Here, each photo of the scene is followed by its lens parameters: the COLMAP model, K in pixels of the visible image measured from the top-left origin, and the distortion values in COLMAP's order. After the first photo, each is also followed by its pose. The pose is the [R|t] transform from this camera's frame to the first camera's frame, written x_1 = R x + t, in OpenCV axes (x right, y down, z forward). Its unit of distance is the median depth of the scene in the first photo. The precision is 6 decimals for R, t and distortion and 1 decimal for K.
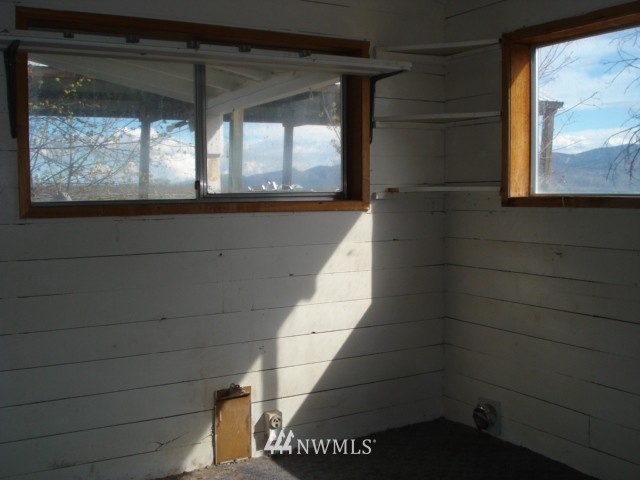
lens RADIAL K [[713.1, 0, 320.0], [0, 713.1, 240.0], [0, 0, 1]] dist [-0.070253, -0.122009]
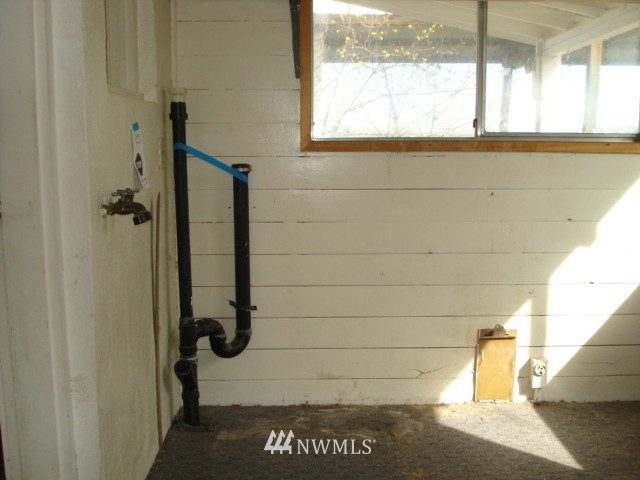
lens RADIAL K [[713.1, 0, 320.0], [0, 713.1, 240.0], [0, 0, 1]] dist [-0.070253, -0.122009]
pose [[0.869705, 0.076804, -0.487560, 0.134658], [-0.041048, 0.995652, 0.083621, 0.011404], [0.491862, -0.052712, 0.869076, 0.019659]]
